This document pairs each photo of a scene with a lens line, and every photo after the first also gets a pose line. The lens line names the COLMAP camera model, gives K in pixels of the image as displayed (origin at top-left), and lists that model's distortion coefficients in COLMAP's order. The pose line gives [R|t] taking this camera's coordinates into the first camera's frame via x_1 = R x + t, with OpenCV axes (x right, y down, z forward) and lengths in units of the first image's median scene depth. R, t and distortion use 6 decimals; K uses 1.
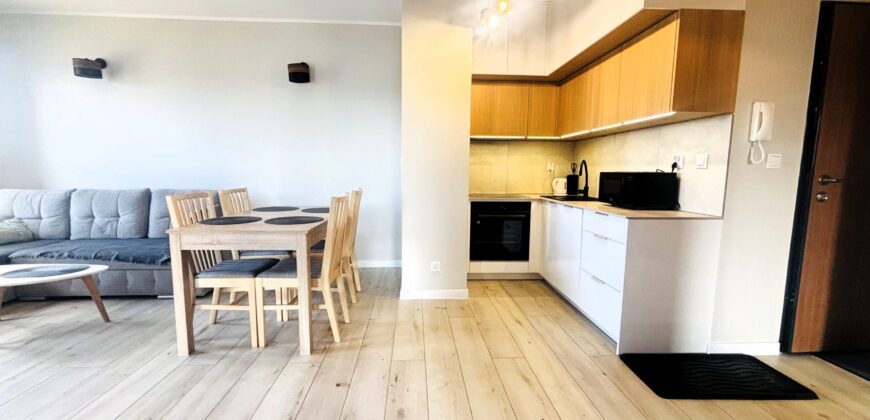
lens RADIAL K [[356.1, 0, 434.9], [0, 356.1, 208.3], [0, 0, 1]] dist [0.003307, -0.000146]
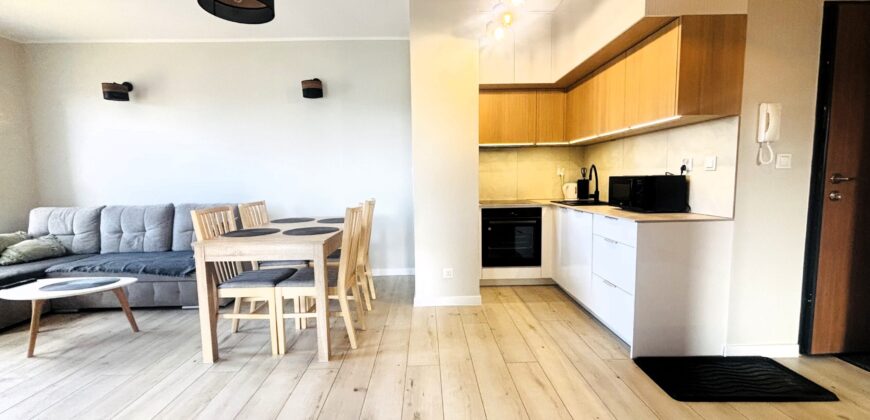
lens RADIAL K [[356.1, 0, 434.9], [0, 356.1, 209.1], [0, 0, 1]] dist [0.003307, -0.000146]
pose [[0.999099, -0.024103, -0.034932, 0.004798], [0.023429, 0.999534, -0.019574, -0.001415], [0.035387, 0.018738, 0.999198, -0.027269]]
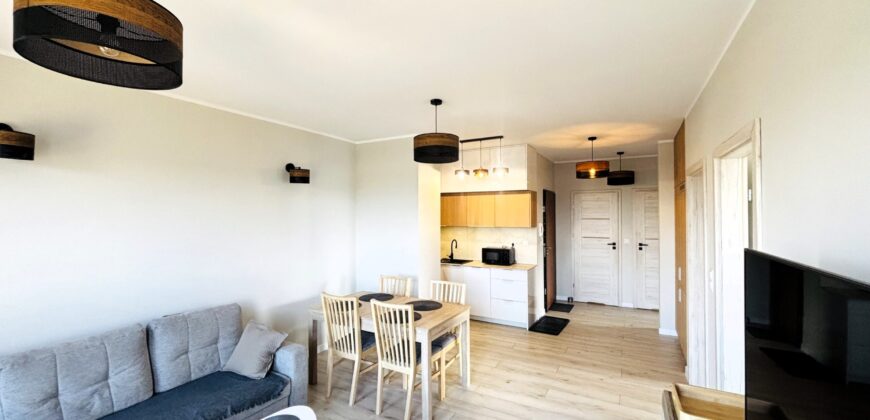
lens RADIAL K [[356.1, 0, 429.5], [0, 356.1, 212.1], [0, 0, 1]] dist [0.003307, -0.000146]
pose [[0.536869, -0.007249, 0.843635, -1.631161], [0.104732, 0.992801, -0.058118, -0.258763], [-0.837140, 0.119558, 0.533763, 0.188649]]
